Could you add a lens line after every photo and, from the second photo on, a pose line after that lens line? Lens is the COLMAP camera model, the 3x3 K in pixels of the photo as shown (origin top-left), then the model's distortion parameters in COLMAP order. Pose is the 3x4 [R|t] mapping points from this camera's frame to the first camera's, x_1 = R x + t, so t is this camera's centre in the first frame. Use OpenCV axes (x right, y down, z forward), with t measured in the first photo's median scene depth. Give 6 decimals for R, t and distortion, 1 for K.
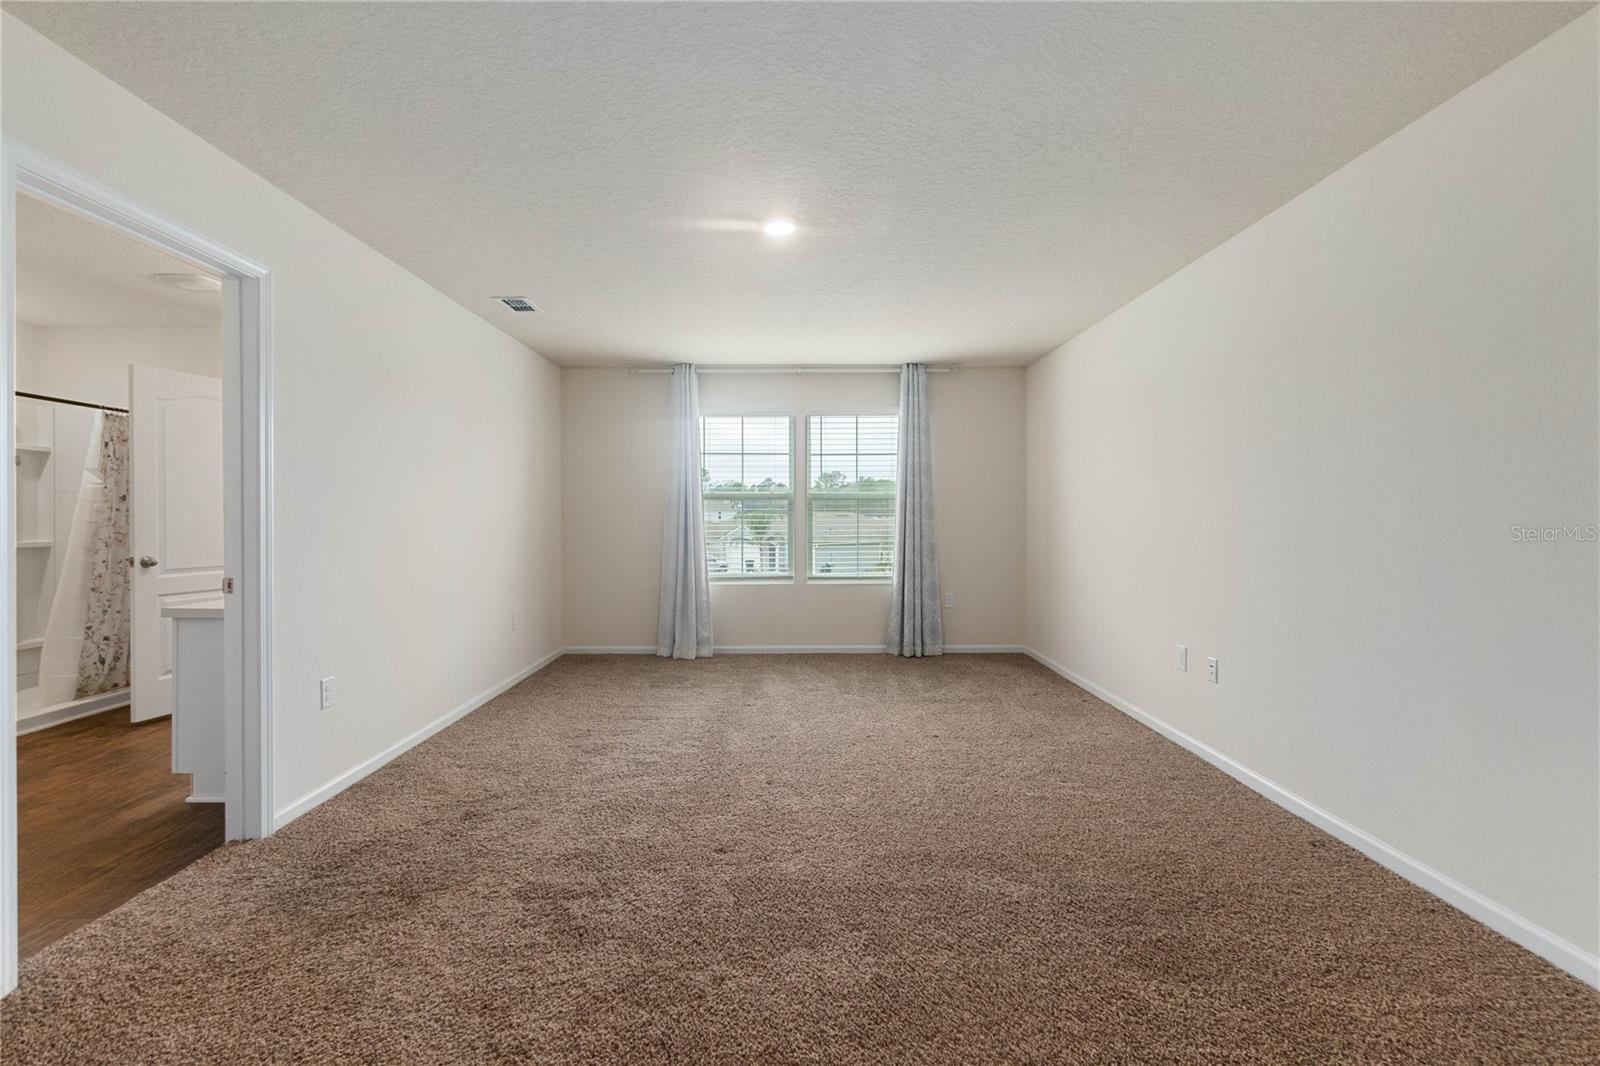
lens RADIAL K [[692.0, 0, 796.5], [0, 692.0, 522.6], [0, 0, 1]] dist [-0.002119, -0.000594]
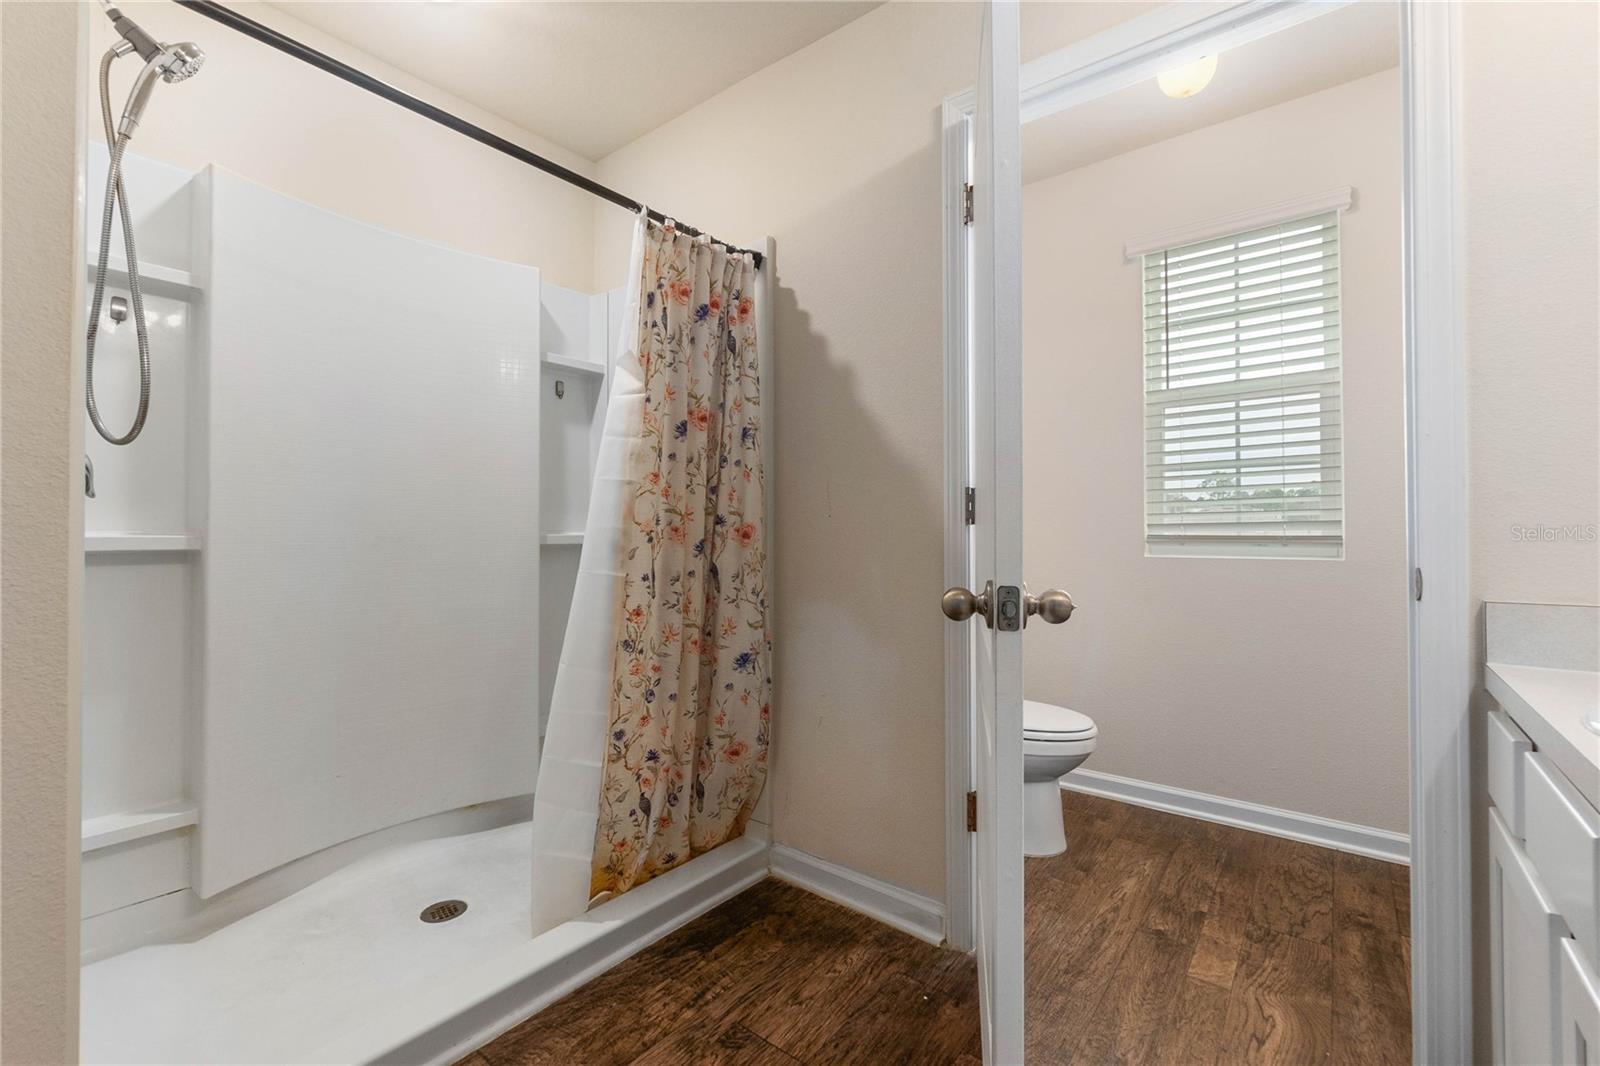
lens RADIAL K [[692.0, 0, 796.5], [0, 692.0, 522.6], [0, 0, 1]] dist [-0.002119, -0.000594]
pose [[0.766844, -0.009439, -0.641764, -0.661826], [-0.001009, 0.999873, -0.015911, 0.029535], [0.641833, 0.012849, 0.766737, 0.734403]]
